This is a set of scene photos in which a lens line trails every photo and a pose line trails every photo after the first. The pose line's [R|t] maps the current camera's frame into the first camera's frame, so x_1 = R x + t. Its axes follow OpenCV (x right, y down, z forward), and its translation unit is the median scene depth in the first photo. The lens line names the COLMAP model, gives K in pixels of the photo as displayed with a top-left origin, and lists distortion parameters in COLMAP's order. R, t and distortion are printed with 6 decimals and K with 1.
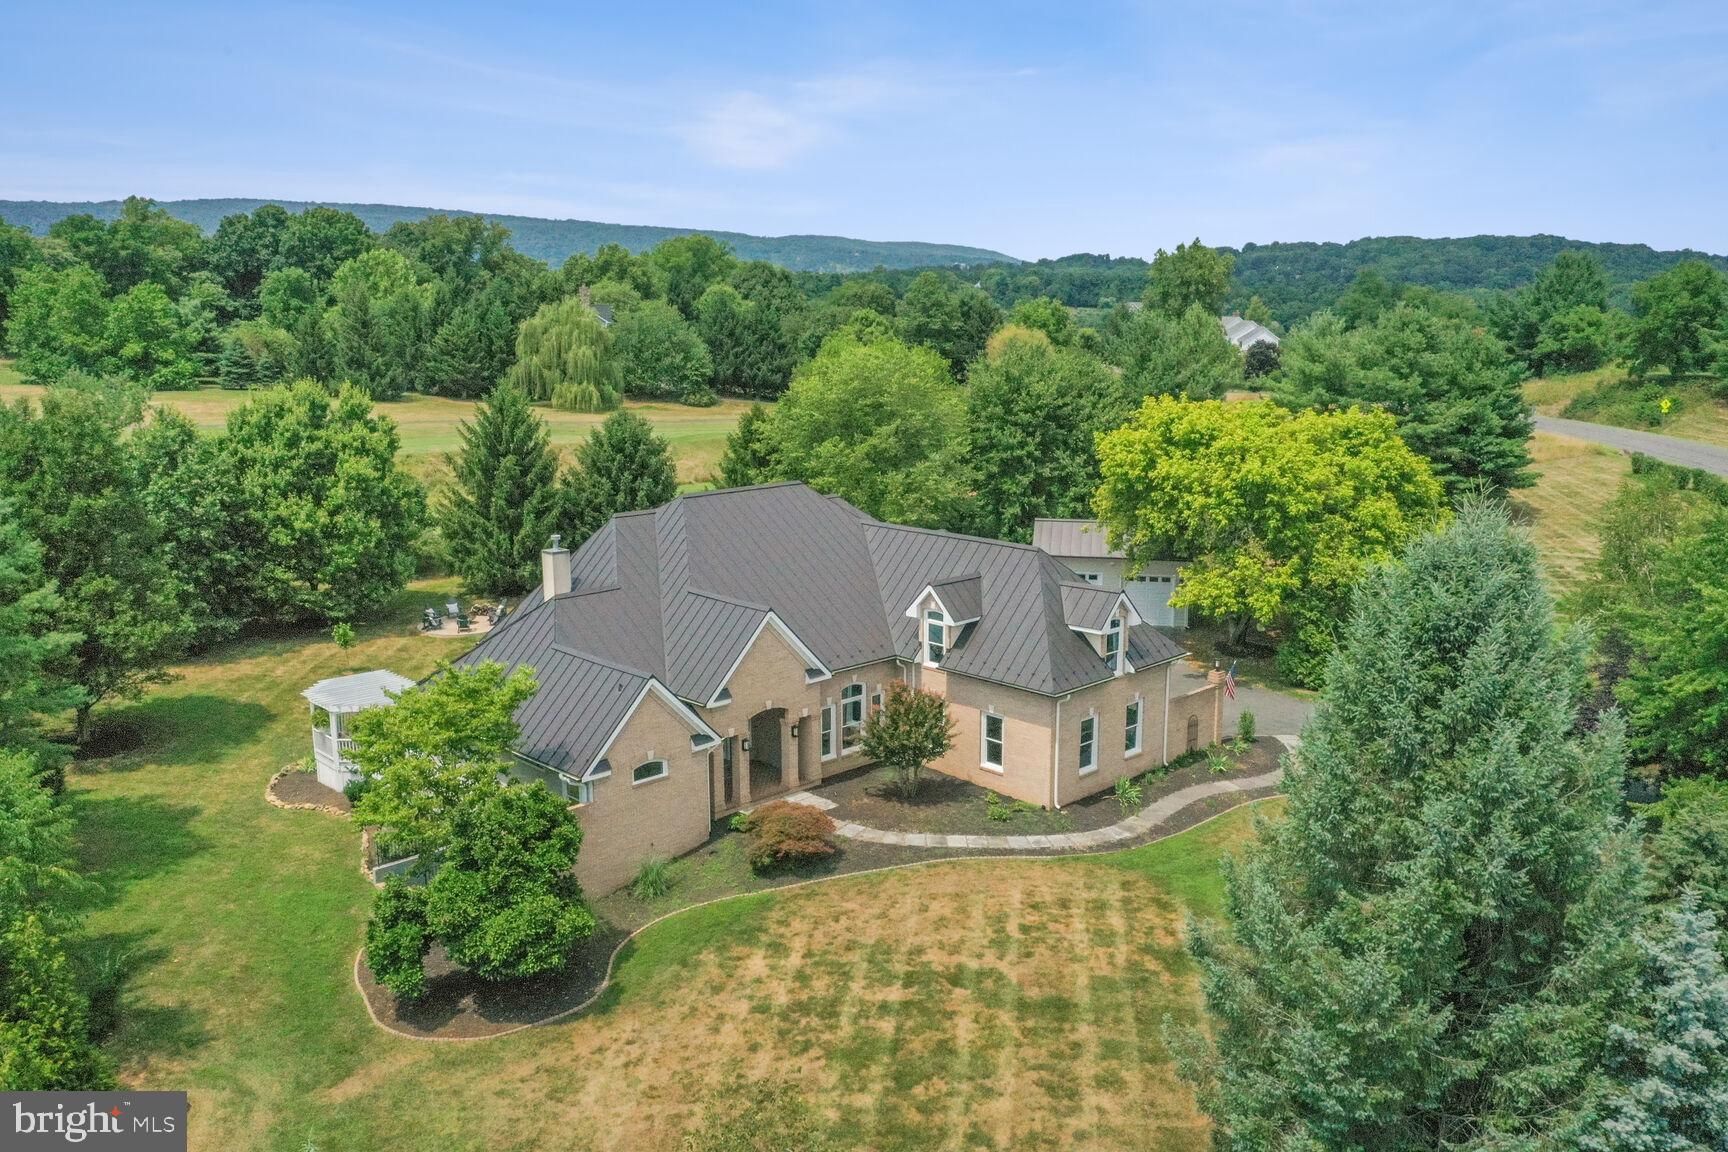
lens RADIAL K [[1391.9, 0, 844.1], [0, 1391.9, 574.5], [0, 0, 1]] dist [0.023935, 0.001239]
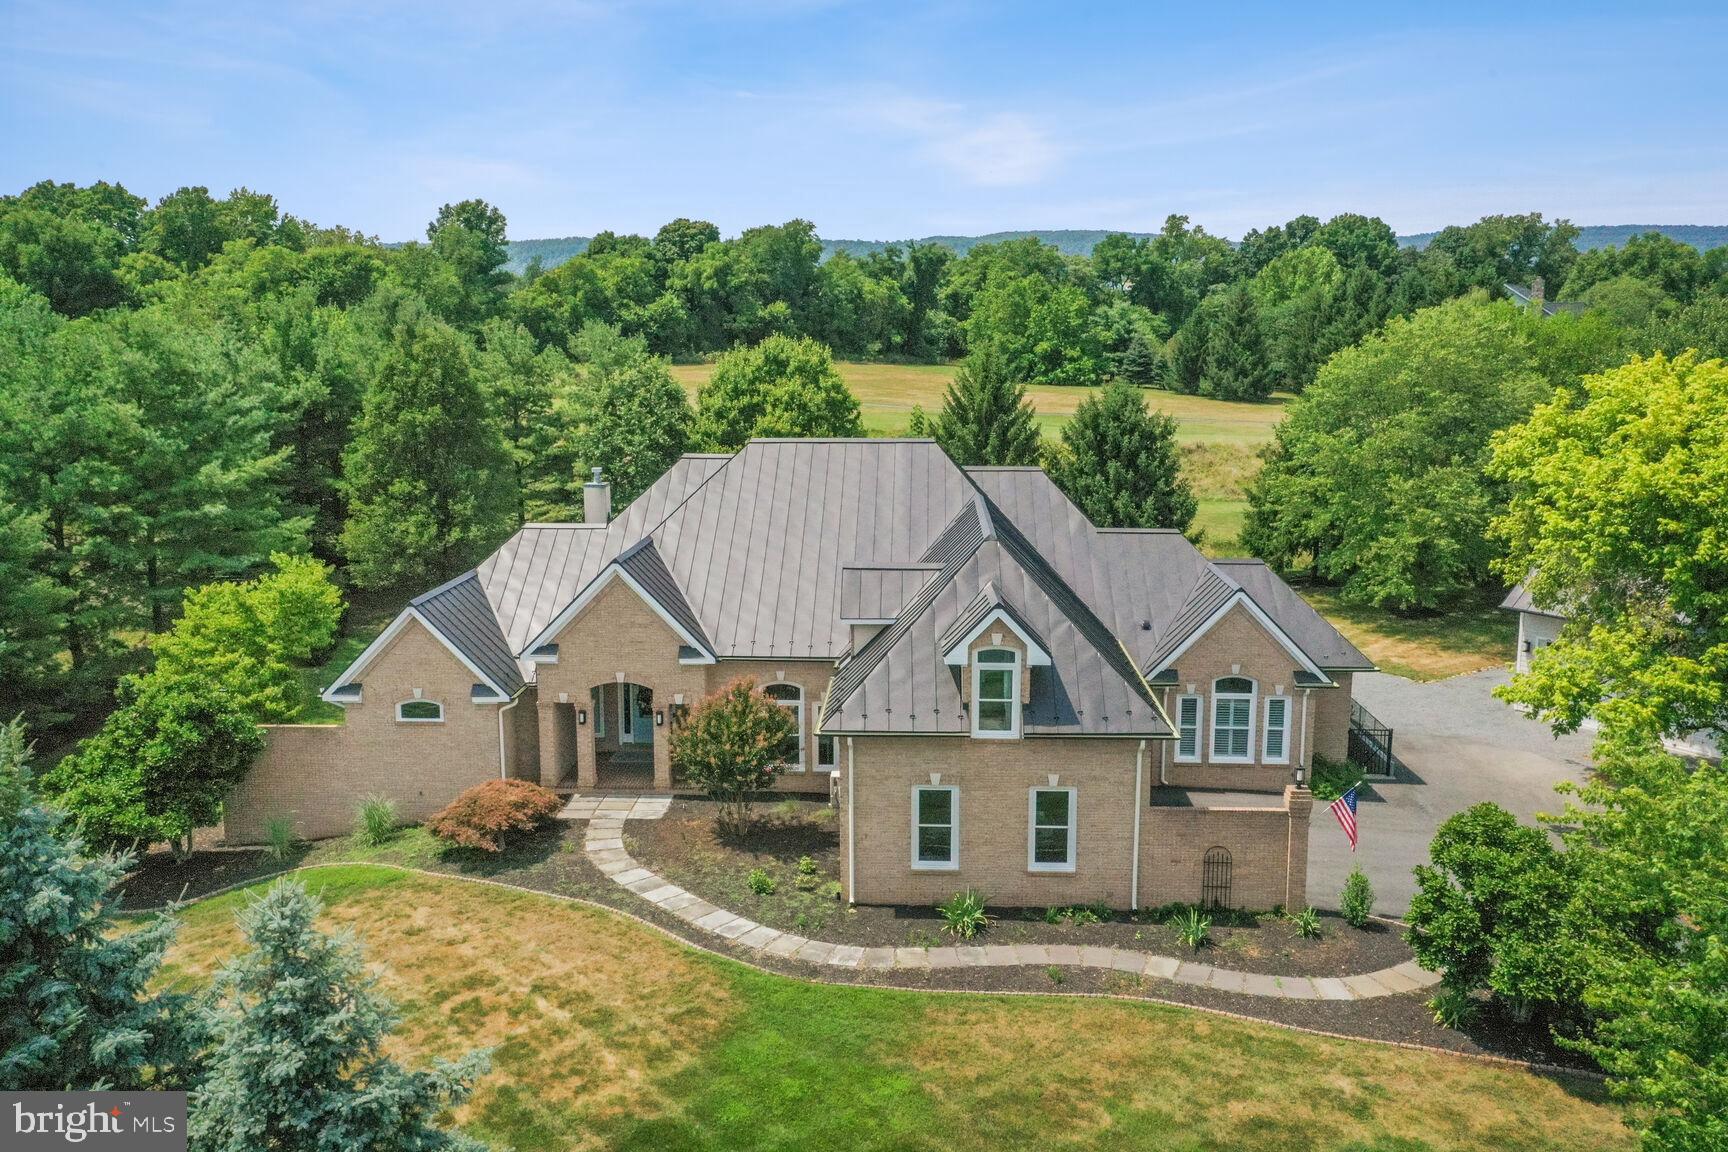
lens RADIAL K [[1391.9, 0, 844.1], [0, 1391.9, 574.5], [0, 0, 1]] dist [0.023935, 0.001239]
pose [[0.684941, 0.123778, -0.718008, 0.473685], [-0.139507, 0.989511, 0.037500, -0.012521], [0.715118, 0.074482, 0.695024, 0.390742]]
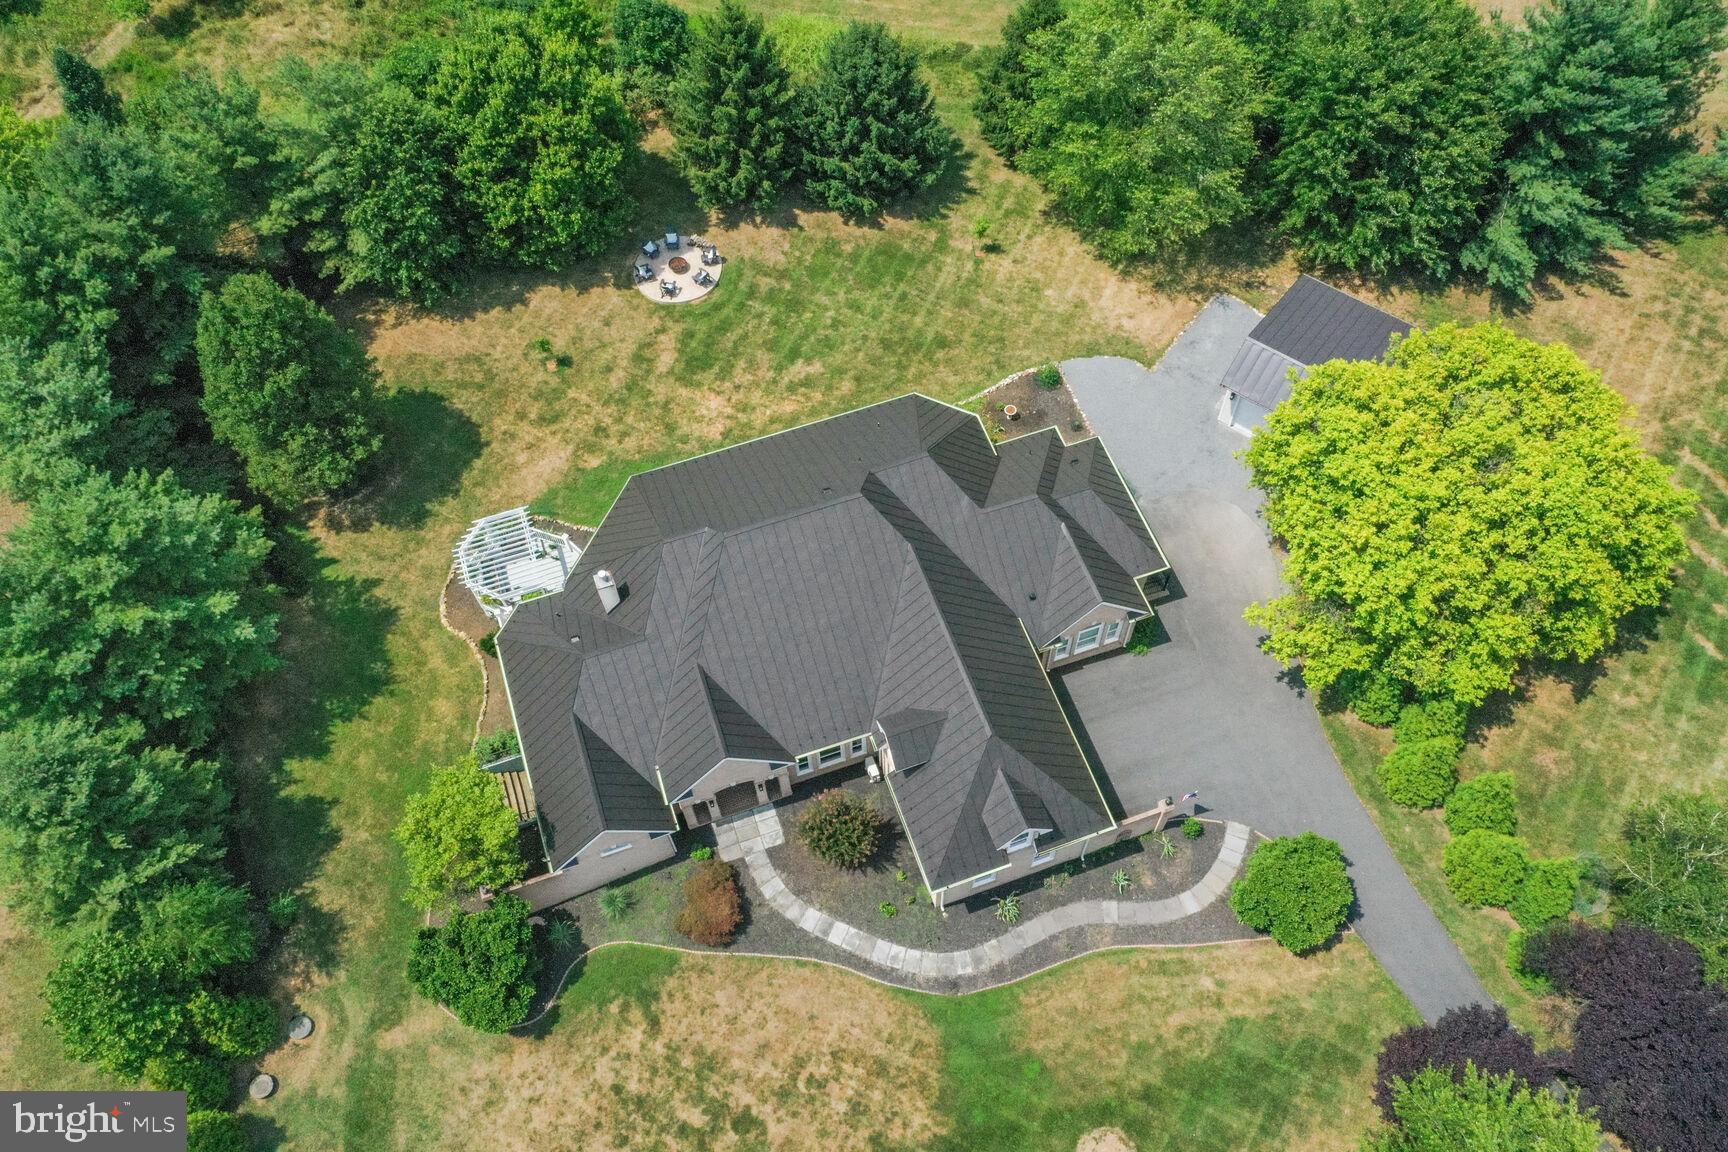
lens RADIAL K [[1391.9, 0, 844.1], [0, 1391.9, 574.5], [0, 0, 1]] dist [0.023935, 0.001239]
pose [[0.909145, 0.340470, -0.239867, 0.207119], [-0.041158, 0.646567, 0.761746, -0.747136], [0.414442, -0.682665, 0.601836, 0.316067]]
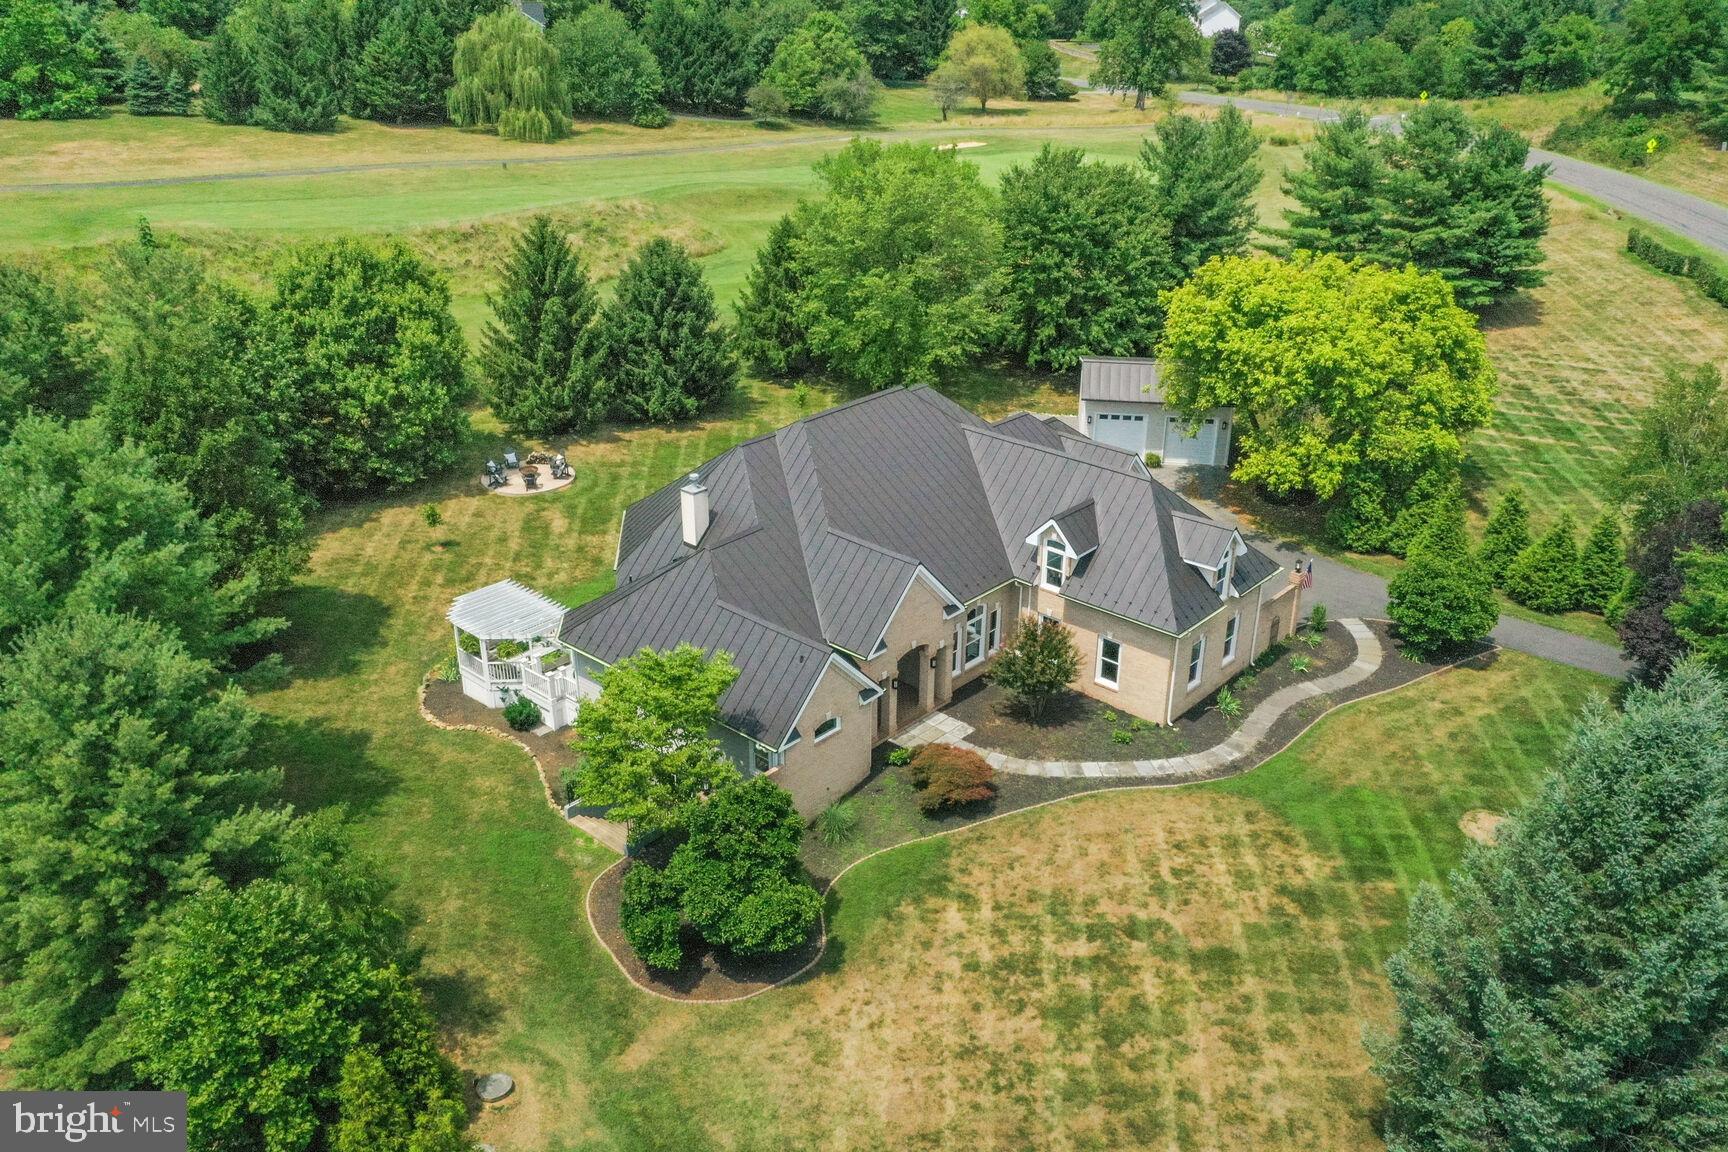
lens RADIAL K [[1426.8, 0, 842.8], [0, 1426.8, 578.6], [0, 0, 1]] dist [0.027542, 0.000740]
pose [[0.997445, -0.023953, 0.067300, -0.138750], [0.006922, 0.970085, 0.242669, -0.171753], [-0.071099, -0.241583, 0.967772, -0.044725]]
